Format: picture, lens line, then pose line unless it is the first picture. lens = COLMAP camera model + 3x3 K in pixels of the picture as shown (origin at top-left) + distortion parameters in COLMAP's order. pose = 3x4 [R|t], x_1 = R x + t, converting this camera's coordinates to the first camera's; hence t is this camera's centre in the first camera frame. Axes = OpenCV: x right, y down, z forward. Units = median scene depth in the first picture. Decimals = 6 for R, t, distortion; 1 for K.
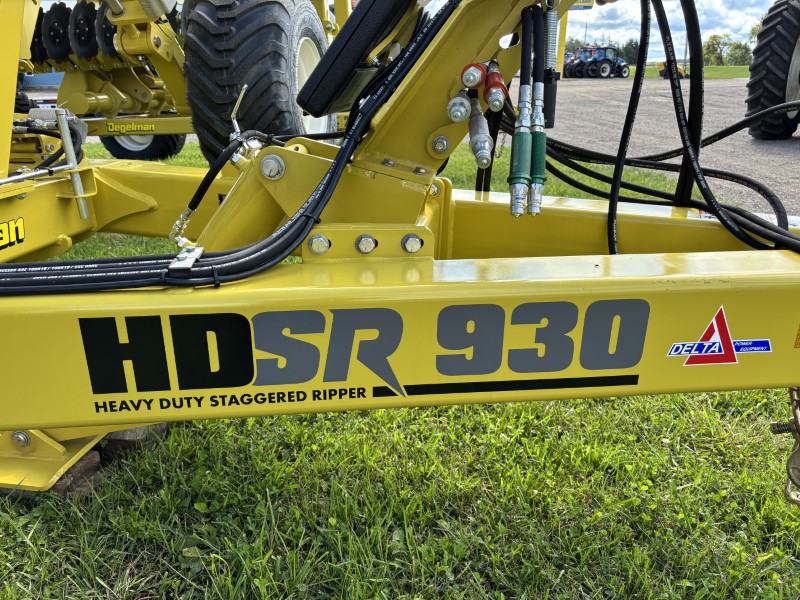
lens RADIAL K [[620.9, 0, 395.7], [0, 620.9, 301.9], [0, 0, 1]] dist [-0.002047, -0.000418]
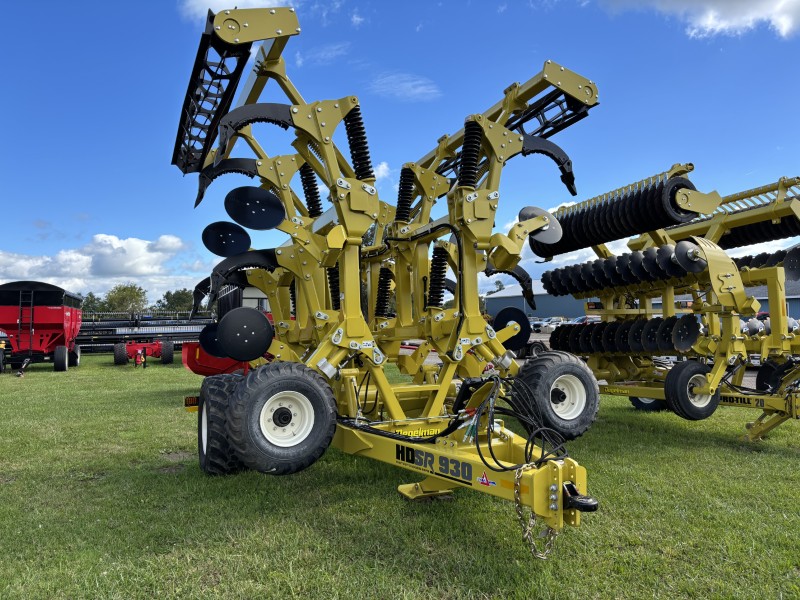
lens RADIAL K [[620.9, 0, 395.7], [0, 620.9, 301.9], [0, 0, 1]] dist [-0.002047, -0.000418]
pose [[0.532133, -0.018287, -0.846463, 4.005760], [-0.288332, 0.936092, -0.201485, -0.042873], [0.796052, 0.351279, 0.492853, -2.100419]]
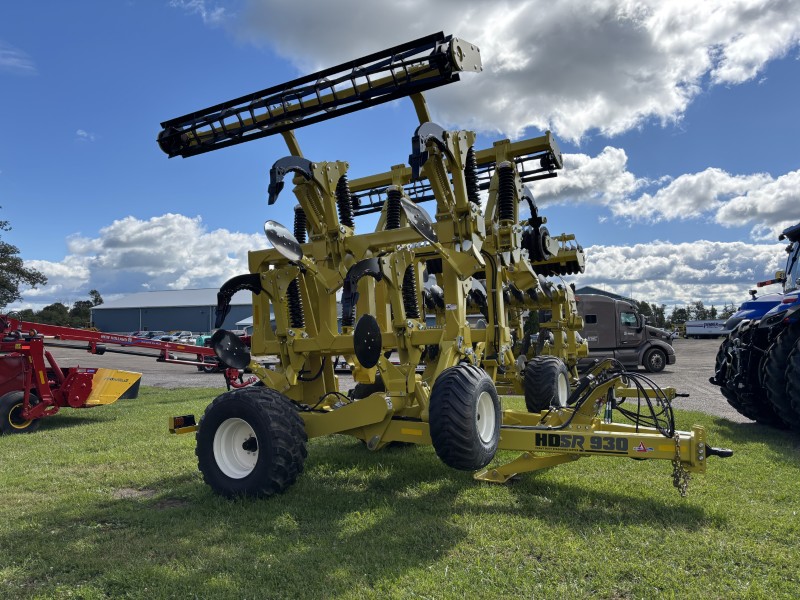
lens RADIAL K [[620.9, 0, 395.7], [0, 620.9, 301.9], [0, 0, 1]] dist [-0.002047, -0.000418]
pose [[0.941324, -0.008070, -0.337407, 0.338329], [-0.123054, 0.922691, -0.365376, 1.266485], [0.314271, 0.385457, 0.867558, -5.501310]]
